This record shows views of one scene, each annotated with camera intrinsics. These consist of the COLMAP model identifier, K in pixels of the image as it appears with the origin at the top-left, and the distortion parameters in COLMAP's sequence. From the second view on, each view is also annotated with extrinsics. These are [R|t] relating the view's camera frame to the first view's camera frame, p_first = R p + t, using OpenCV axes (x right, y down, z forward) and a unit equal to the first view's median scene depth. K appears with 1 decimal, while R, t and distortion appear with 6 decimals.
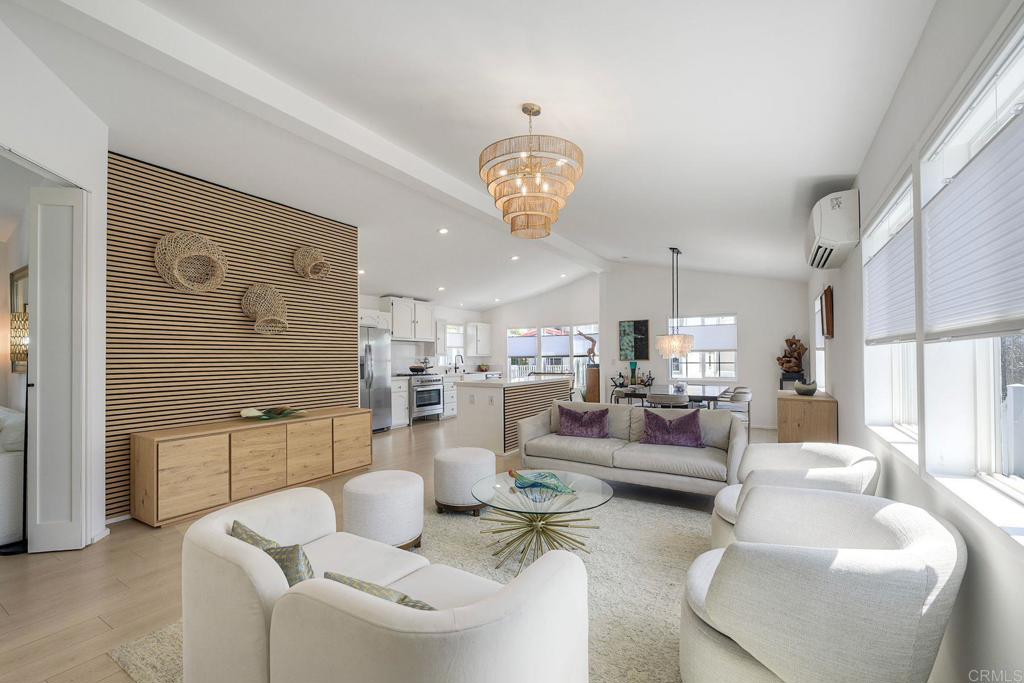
lens RADIAL K [[418.8, 0, 486.9], [0, 418.8, 357.6], [0, 0, 1]] dist [-0.002218, -0.001474]
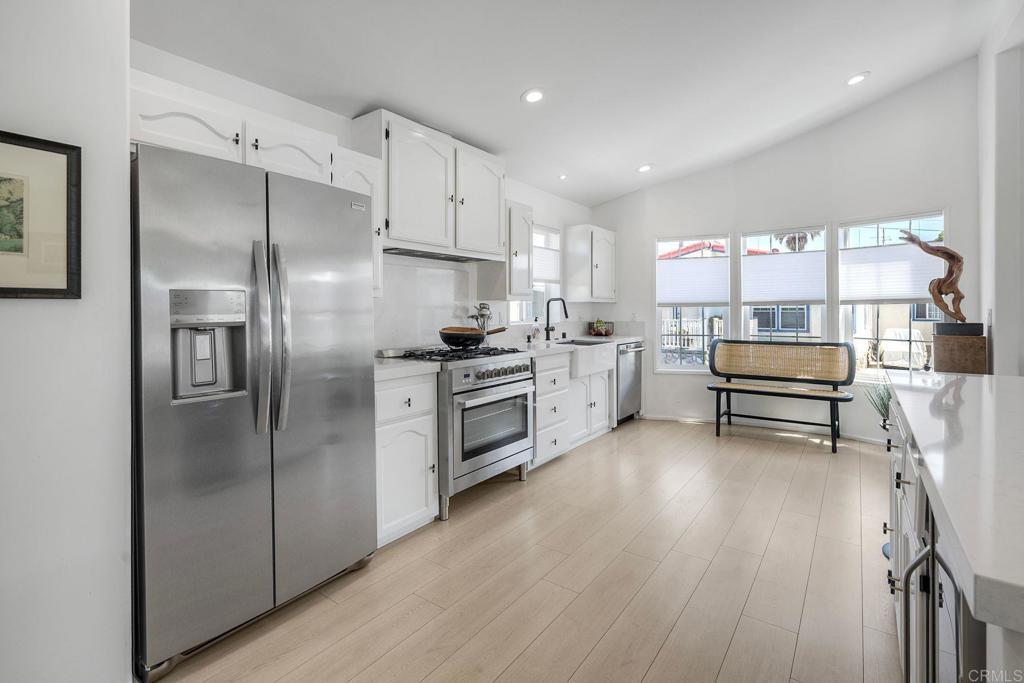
lens RADIAL K [[465.3, 0, 494.6], [0, 465.3, 309.4], [0, 0, 1]] dist [-0.005565, 0.001146]
pose [[0.998098, 0.003999, -0.061515, -0.110653], [-0.003905, 0.999991, 0.001641, 0.004585], [0.061521, -0.001398, 0.998105, 0.591052]]
